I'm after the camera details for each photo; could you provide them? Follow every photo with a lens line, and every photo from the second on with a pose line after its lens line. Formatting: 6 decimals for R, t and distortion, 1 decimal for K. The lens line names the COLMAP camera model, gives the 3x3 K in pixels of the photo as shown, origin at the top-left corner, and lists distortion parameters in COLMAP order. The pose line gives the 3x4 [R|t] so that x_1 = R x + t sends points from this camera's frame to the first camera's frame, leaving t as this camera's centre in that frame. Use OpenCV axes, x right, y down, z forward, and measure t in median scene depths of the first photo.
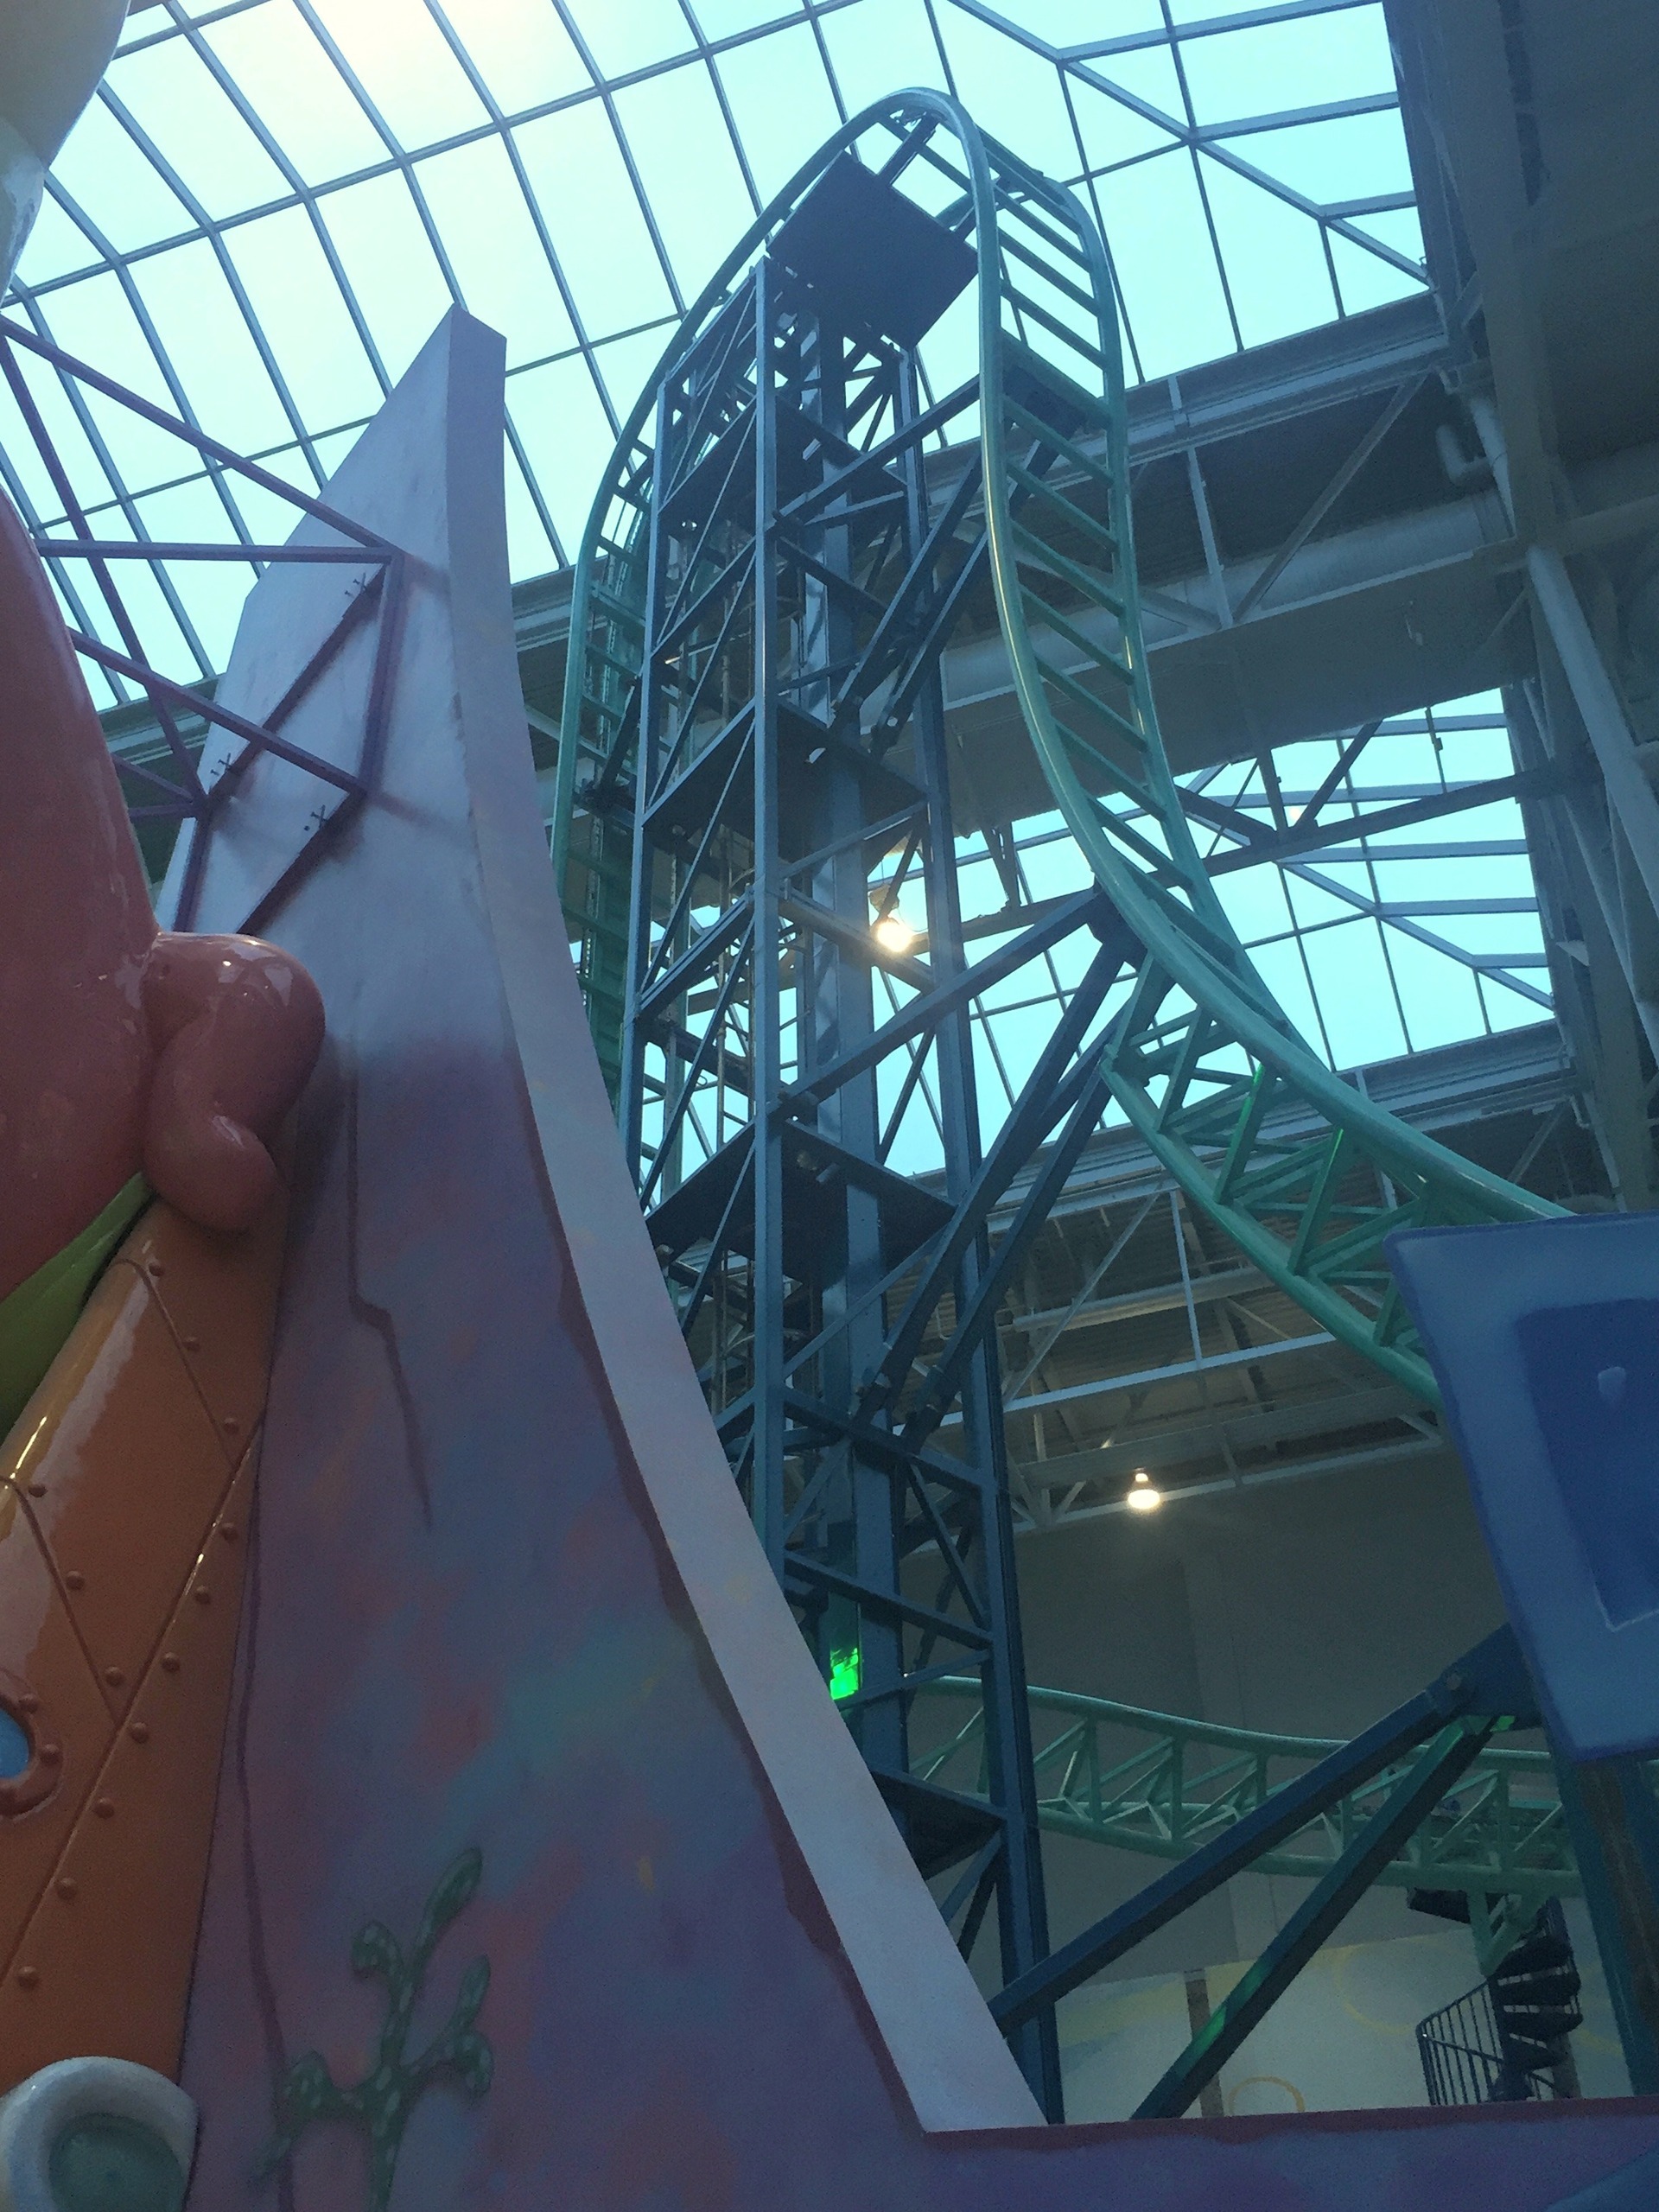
lens RADIAL K [[2355.8, 0, 850.5], [0, 2355.8, 1109.6], [0, 0, 1]] dist [0.055297, 0.000000]
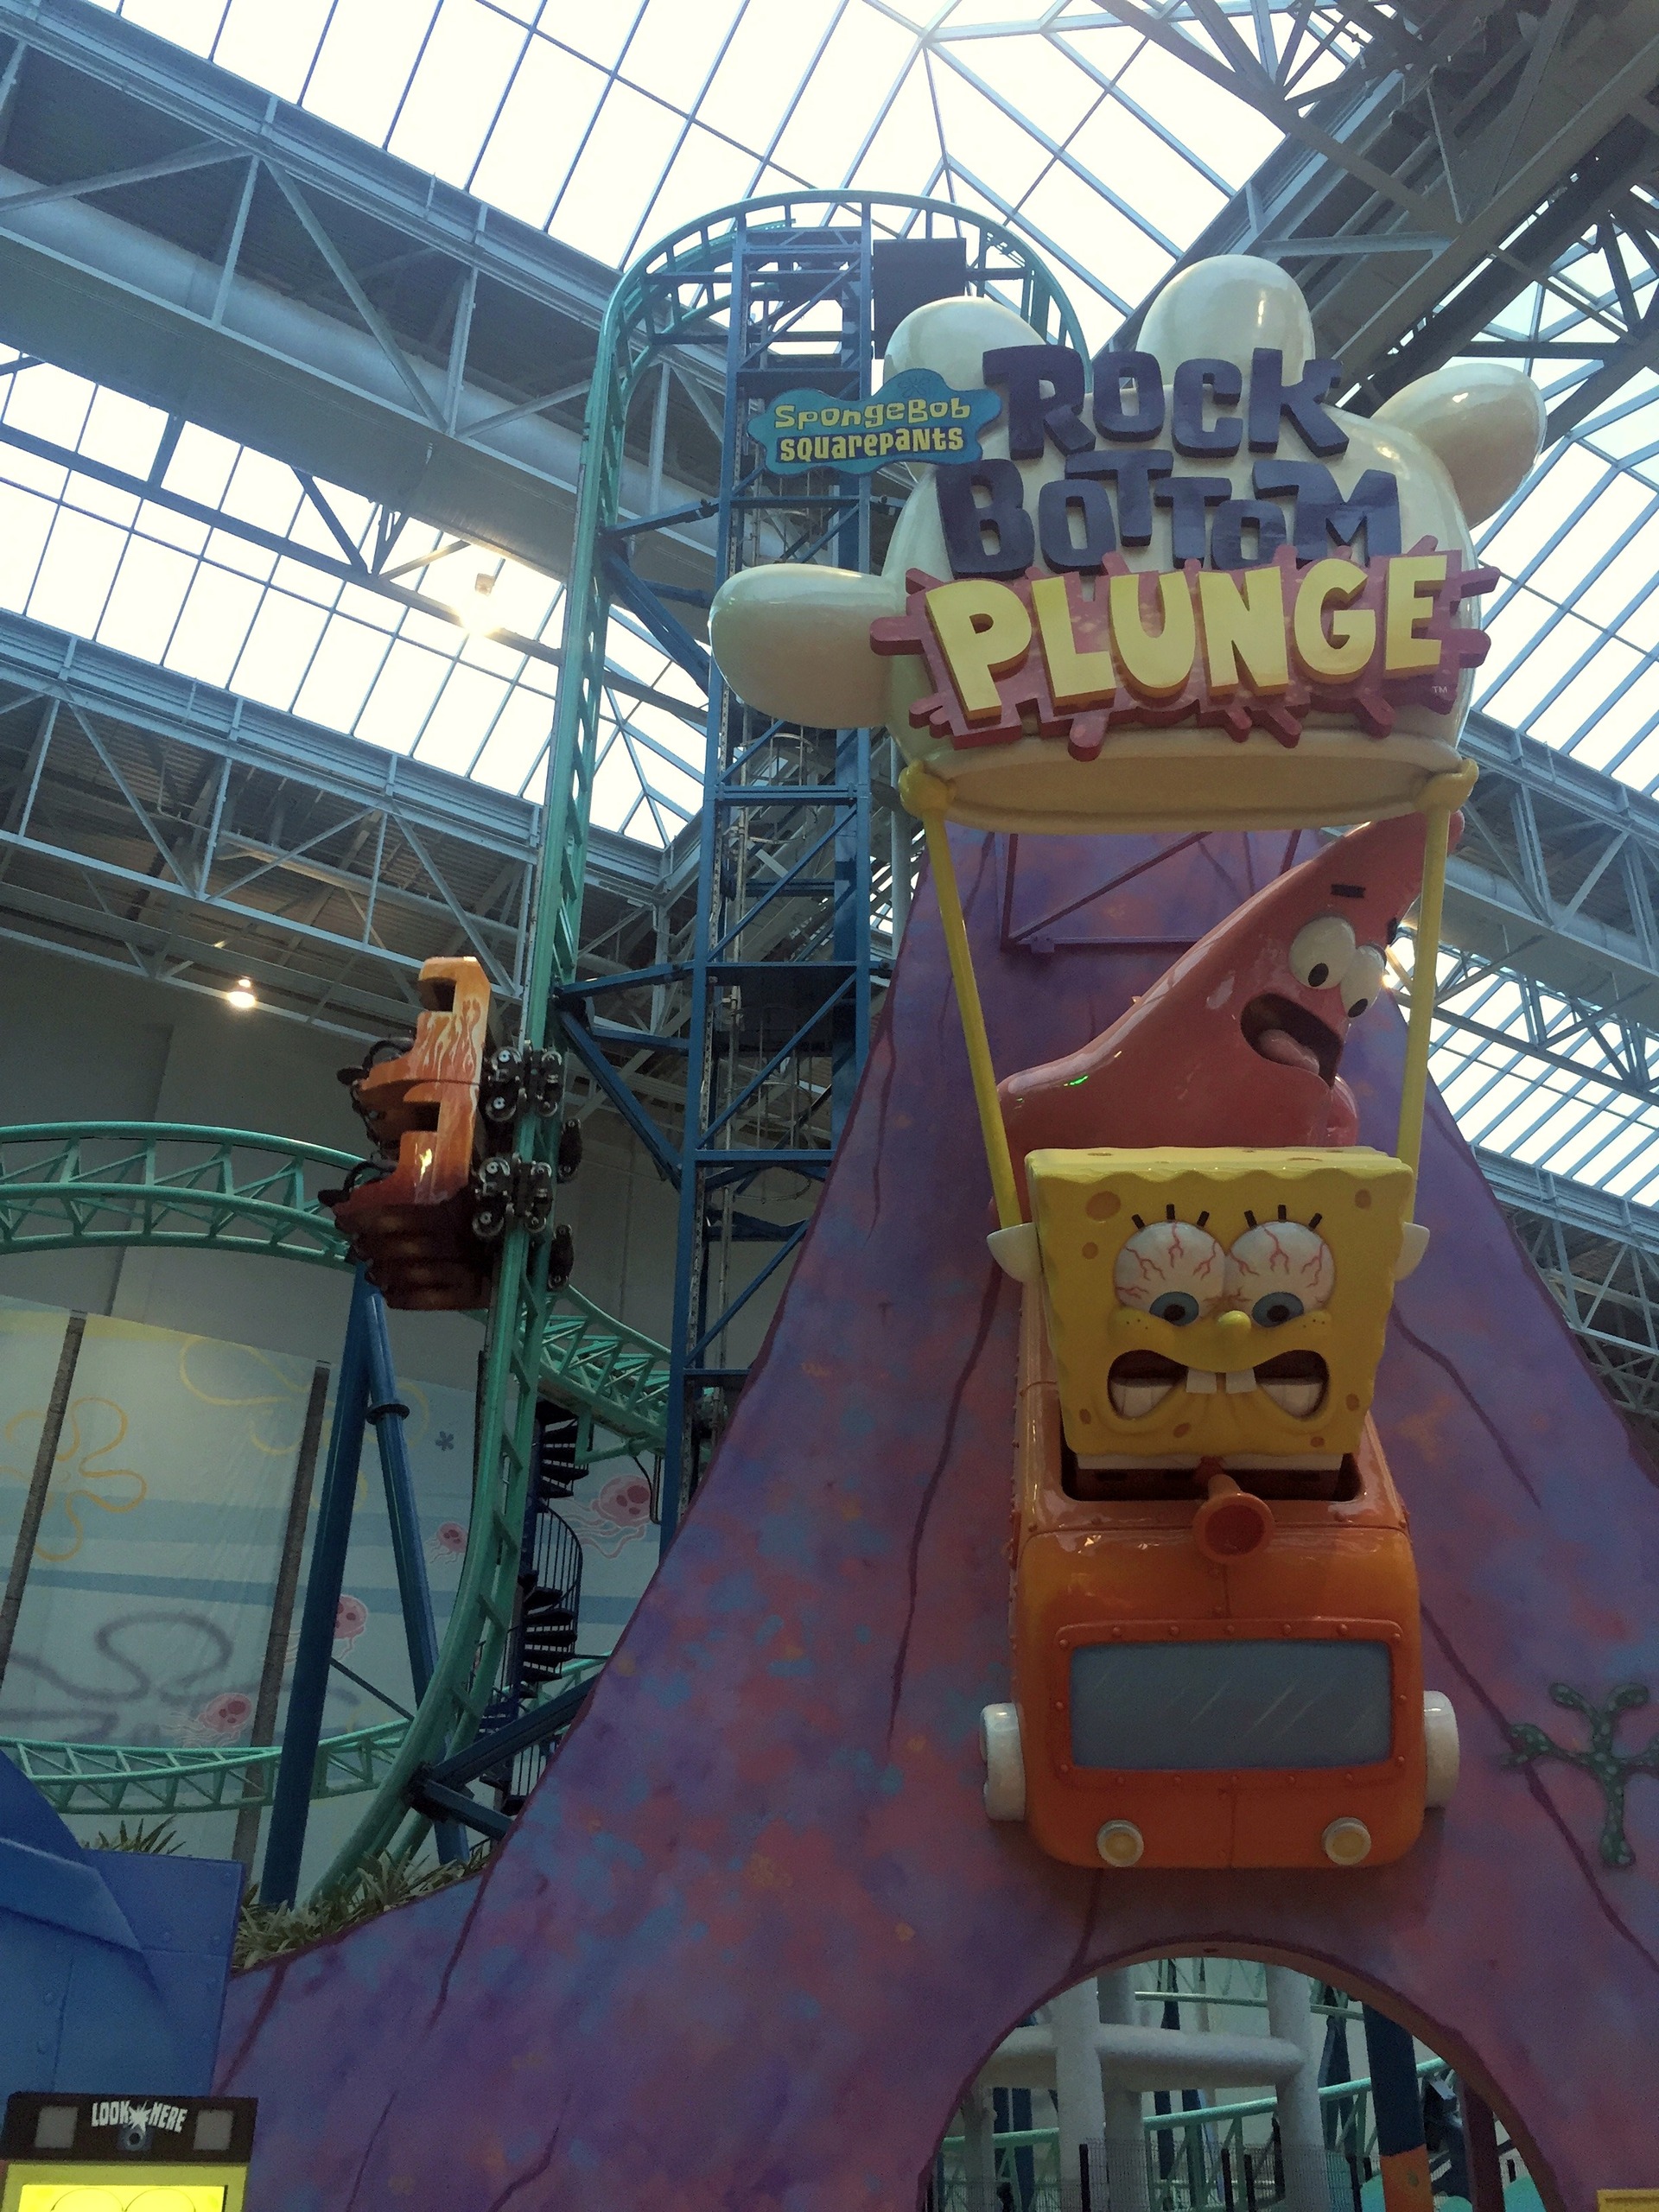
lens RADIAL K [[1861.6, 0, 802.5], [0, 1861.6, 1102.7], [0, 0, 1]] dist [0.071231, -0.094194]
pose [[0.634282, 0.405921, 0.657962, -2.270430], [-0.543373, 0.839471, 0.005916, 0.257743], [-0.549939, -0.361271, 0.753028, 0.186195]]
